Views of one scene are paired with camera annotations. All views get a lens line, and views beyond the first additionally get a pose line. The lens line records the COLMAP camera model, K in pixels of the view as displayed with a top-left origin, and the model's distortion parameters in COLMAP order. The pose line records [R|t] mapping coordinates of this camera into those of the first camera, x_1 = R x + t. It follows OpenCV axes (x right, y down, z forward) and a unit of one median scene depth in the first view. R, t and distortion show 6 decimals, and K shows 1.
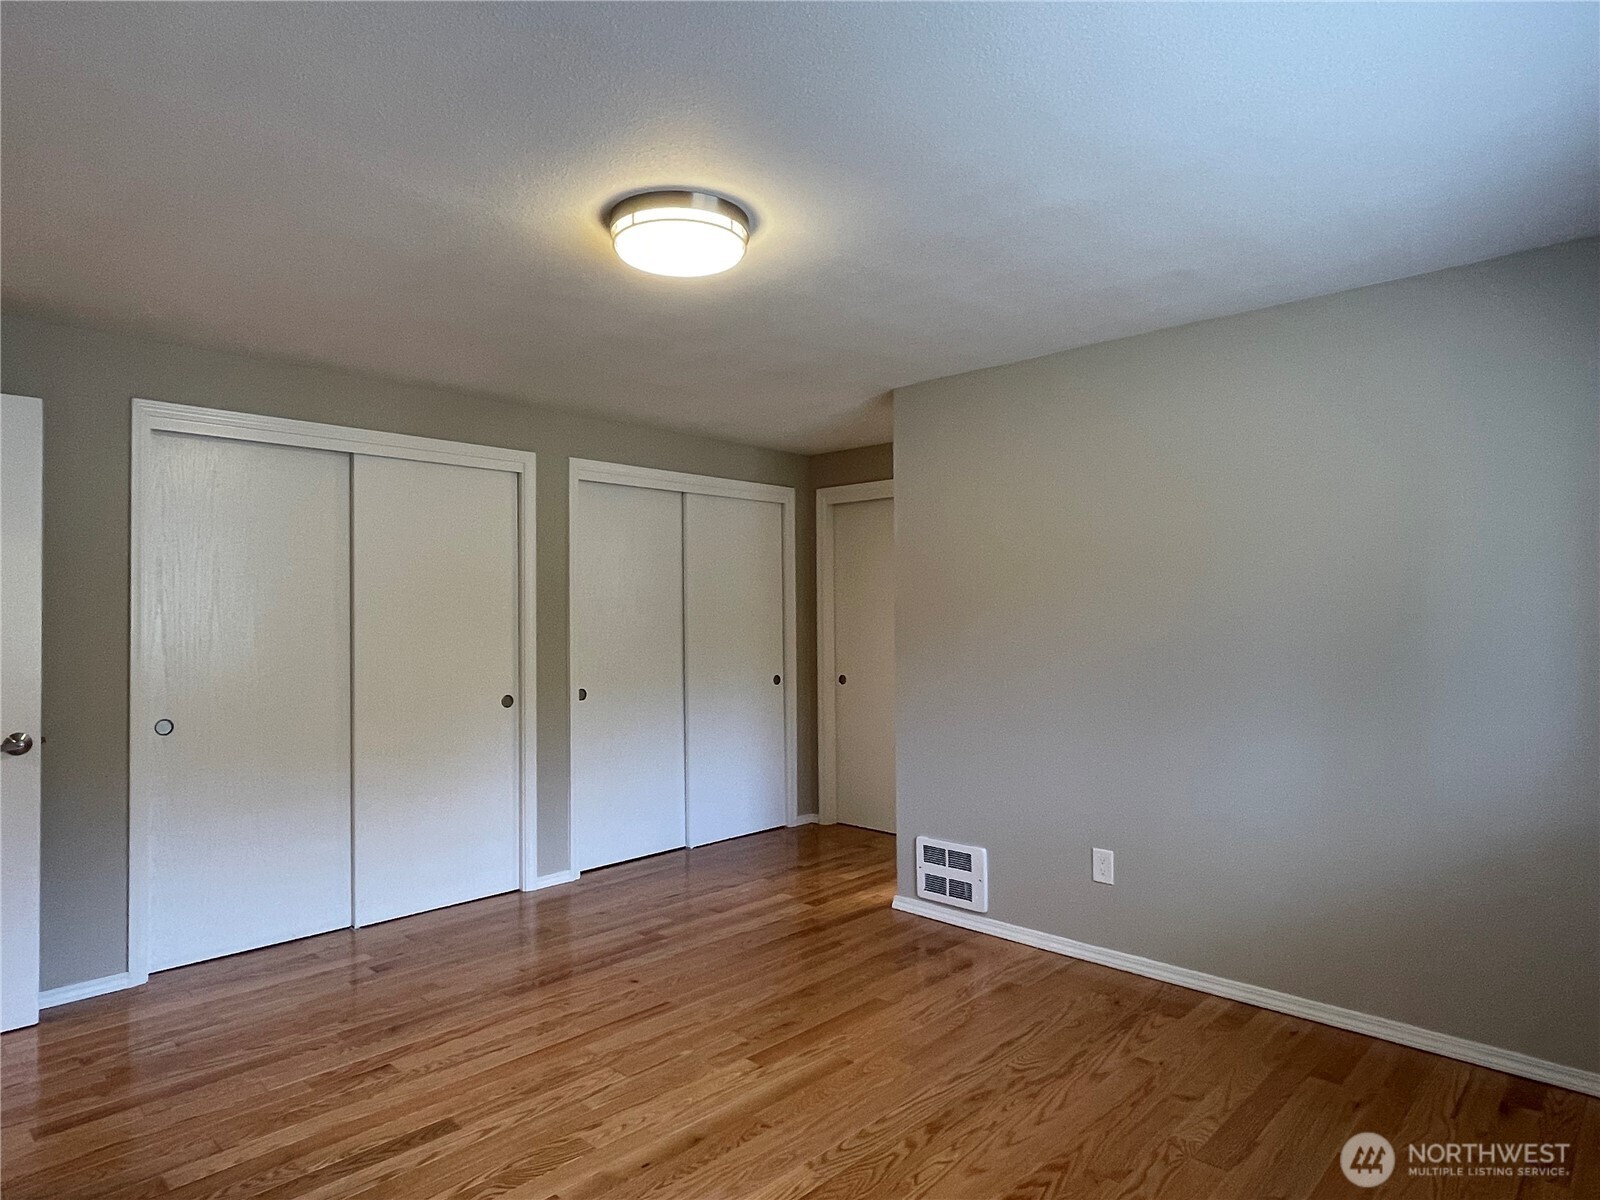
lens RADIAL K [[939.8, 0, 800.0], [0, 939.8, 600.0], [0, 0, 1]] dist [-0.002338, -0.002462]
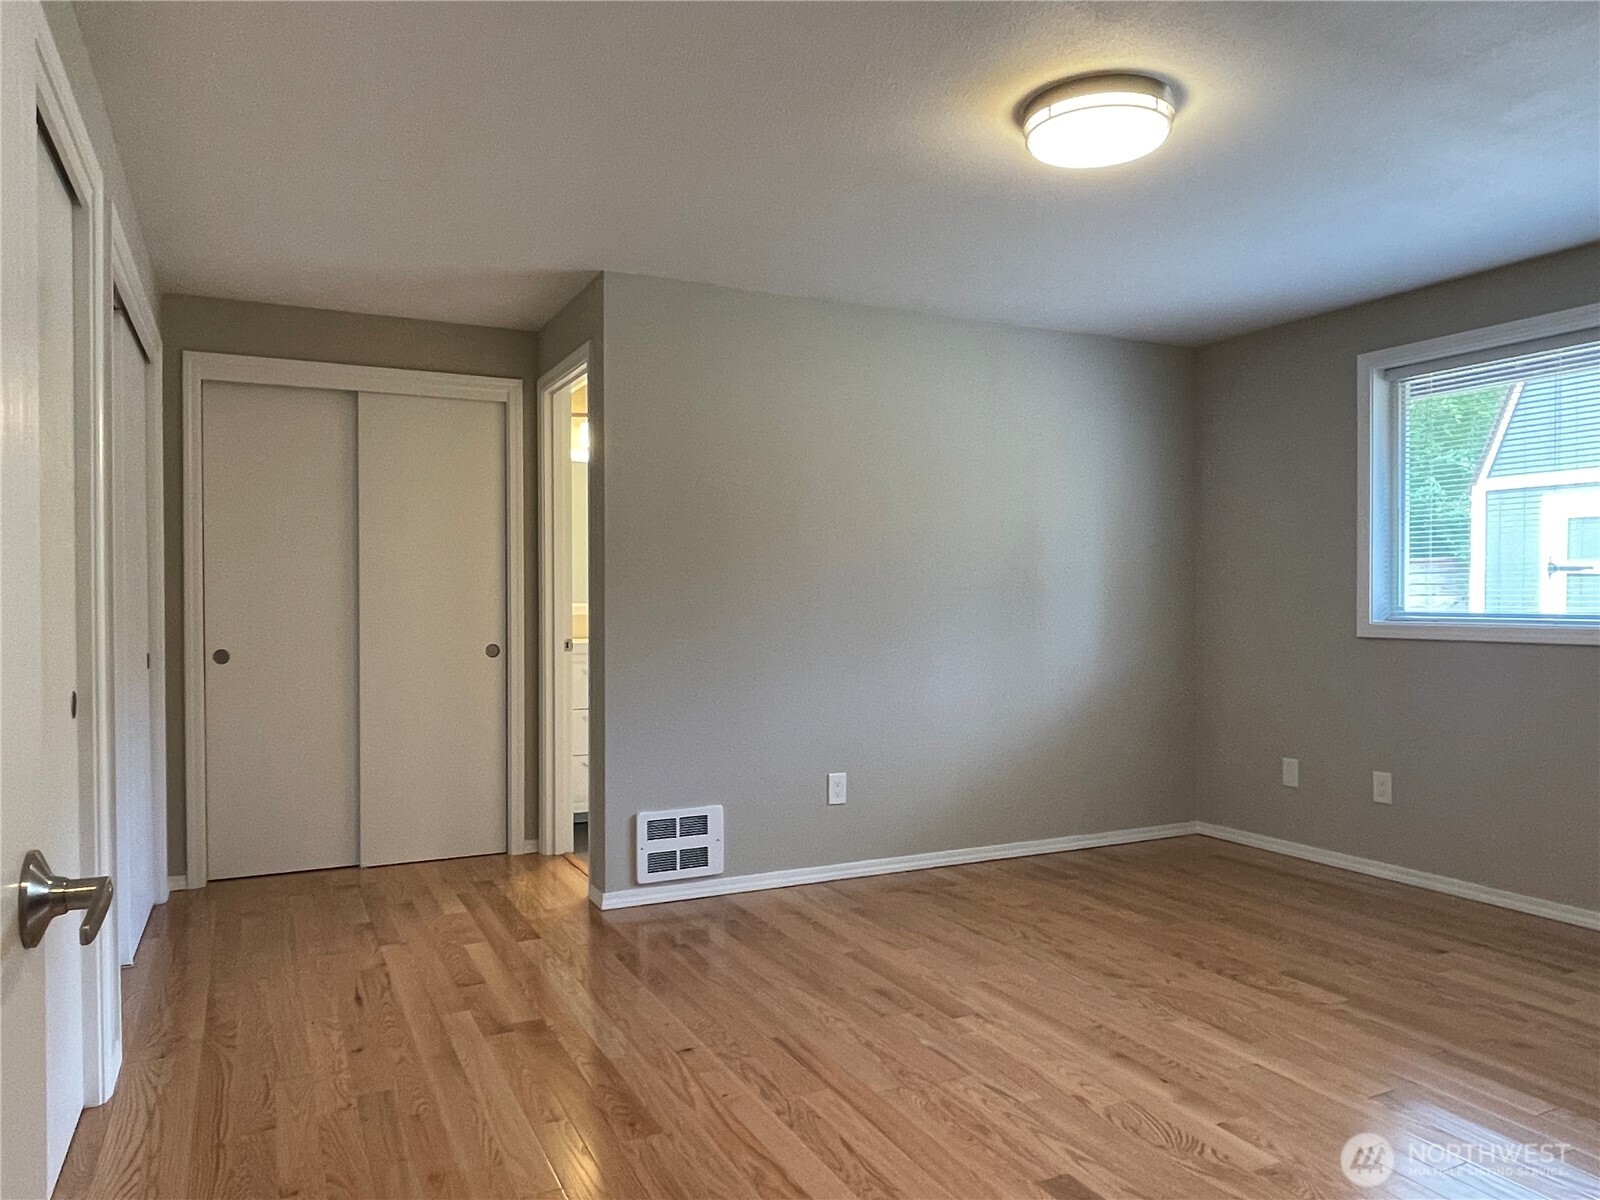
lens RADIAL K [[1090.9, 0, 800.0], [0, 1090.9, 600.0], [0, 0, 1]] dist [0.033068, -0.037498]
pose [[0.341781, 0.003269, 0.939774, -0.794963], [-0.013740, 0.999904, 0.001519, 0.059666], [-0.939679, -0.013431, 0.341793, 0.561853]]
